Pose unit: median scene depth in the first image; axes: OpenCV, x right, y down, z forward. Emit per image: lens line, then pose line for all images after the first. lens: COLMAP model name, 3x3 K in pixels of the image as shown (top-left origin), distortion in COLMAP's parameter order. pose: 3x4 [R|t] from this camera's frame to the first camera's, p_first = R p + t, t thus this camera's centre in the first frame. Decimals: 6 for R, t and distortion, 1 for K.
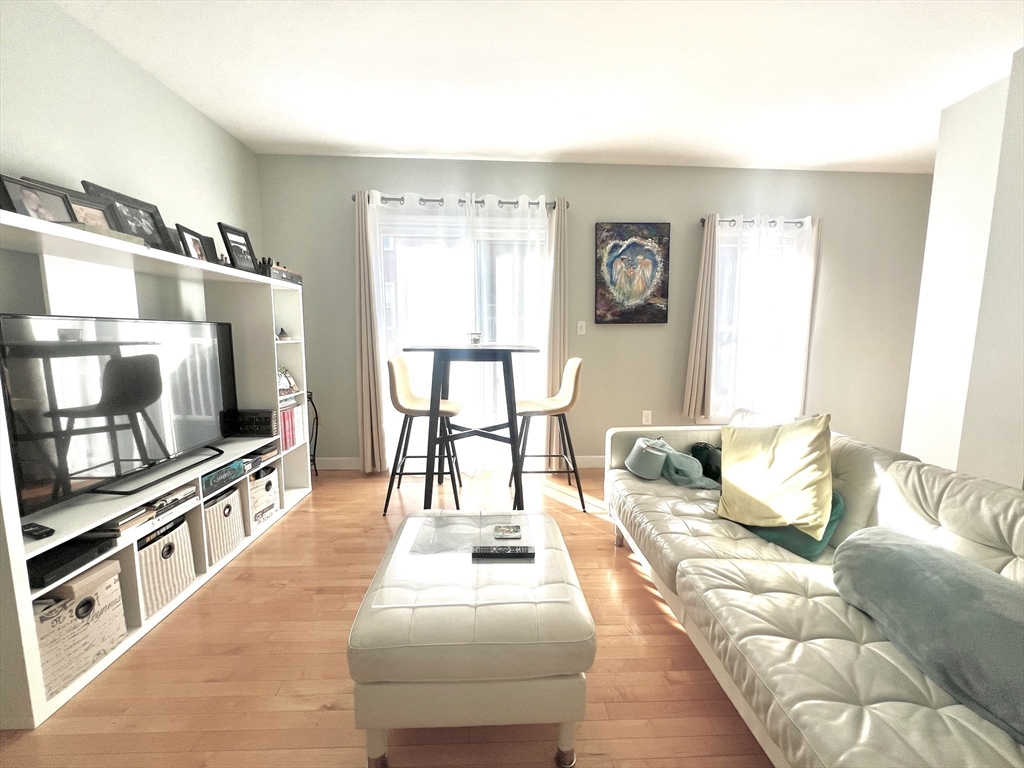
lens RADIAL K [[409.3, 0, 512.0], [0, 409.3, 384.0], [0, 0, 1]] dist [-0.001995, -0.000253]
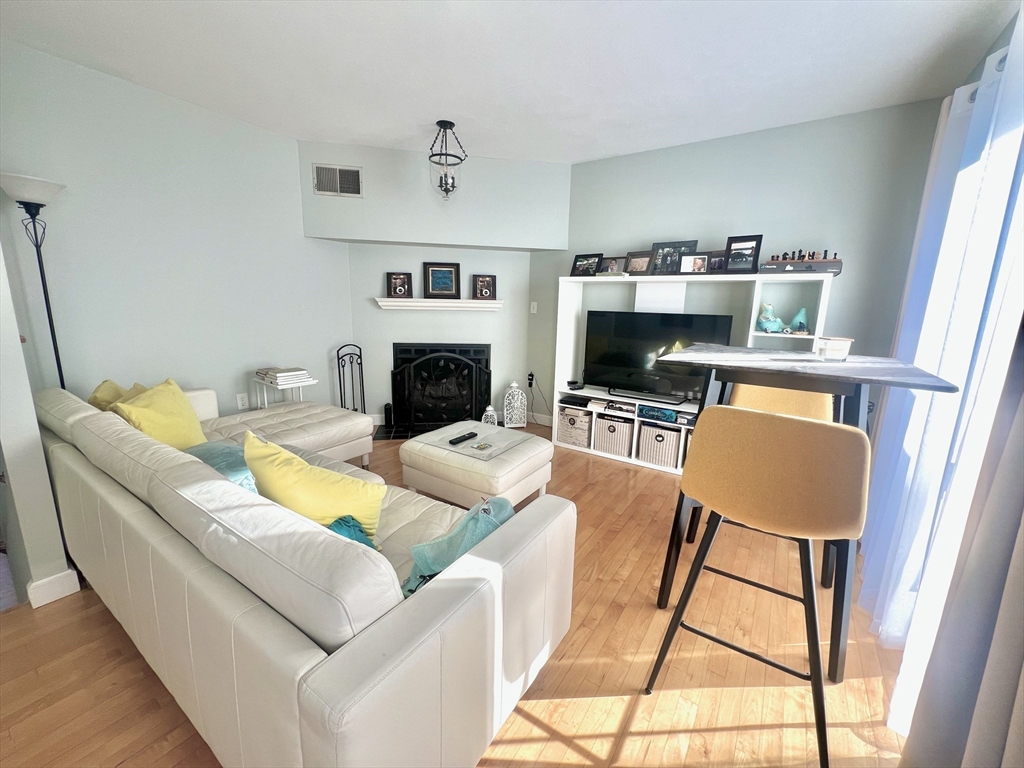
lens RADIAL K [[409.3, 0, 512.0], [0, 409.3, 384.0], [0, 0, 1]] dist [-0.001995, -0.000253]
pose [[-0.587806, 0.145479, -0.795814, 1.008090], [-0.127168, 0.954854, 0.268481, -0.277794], [0.798944, 0.259017, -0.542769, 1.651969]]
